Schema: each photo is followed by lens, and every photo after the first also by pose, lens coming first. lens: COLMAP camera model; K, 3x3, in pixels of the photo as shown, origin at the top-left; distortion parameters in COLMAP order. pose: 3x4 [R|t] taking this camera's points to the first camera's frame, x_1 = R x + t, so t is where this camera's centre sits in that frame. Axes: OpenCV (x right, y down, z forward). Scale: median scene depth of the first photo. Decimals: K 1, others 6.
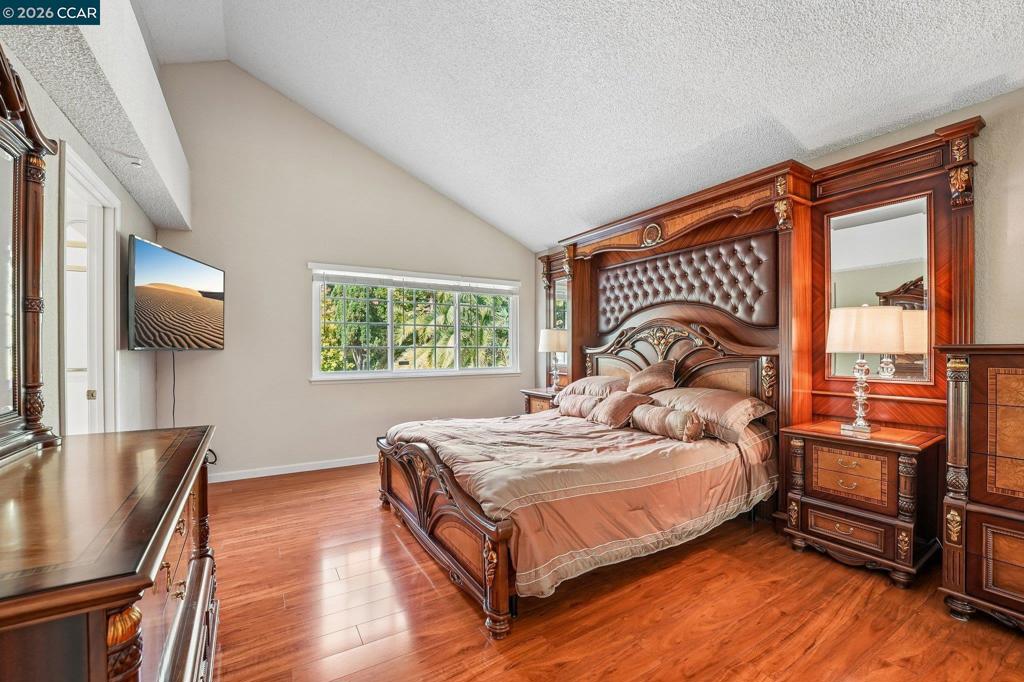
lens RADIAL K [[418.4, 0, 515.4], [0, 418.4, 347.2], [0, 0, 1]] dist [-0.021343, 0.003382]
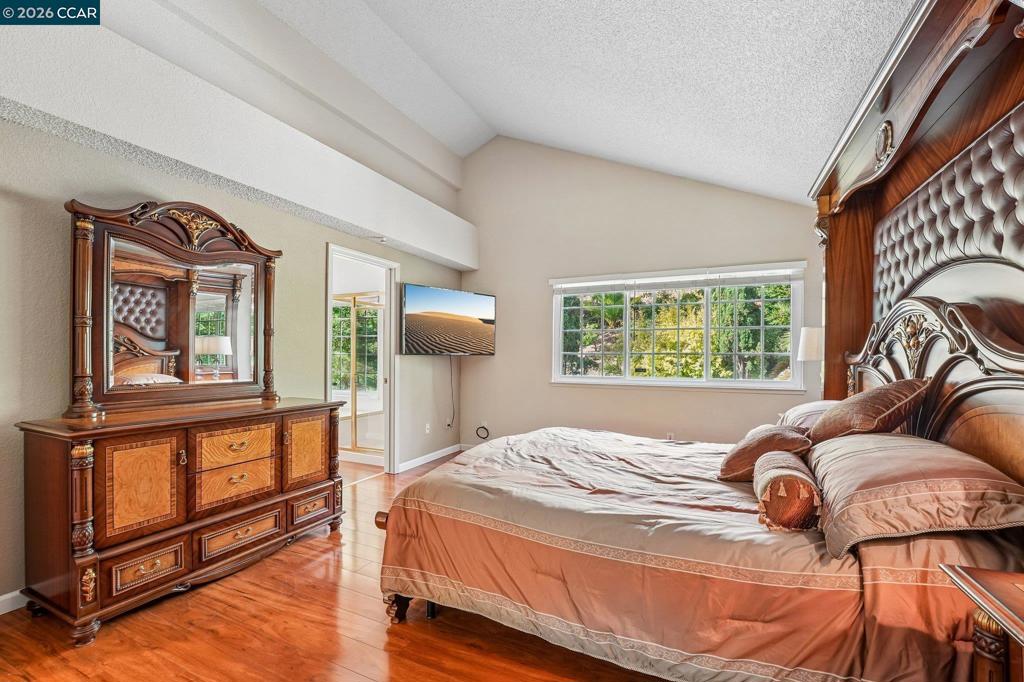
lens RADIAL K [[418.4, 0, 498.4], [0, 418.4, 353.8], [0, 0, 1]] dist [-0.021343, 0.003382]
pose [[0.566627, 0.003381, -0.823967, 0.392778], [-0.002767, 0.999994, 0.002200, -0.000283], [0.823969, 0.001034, 0.566633, 0.238836]]
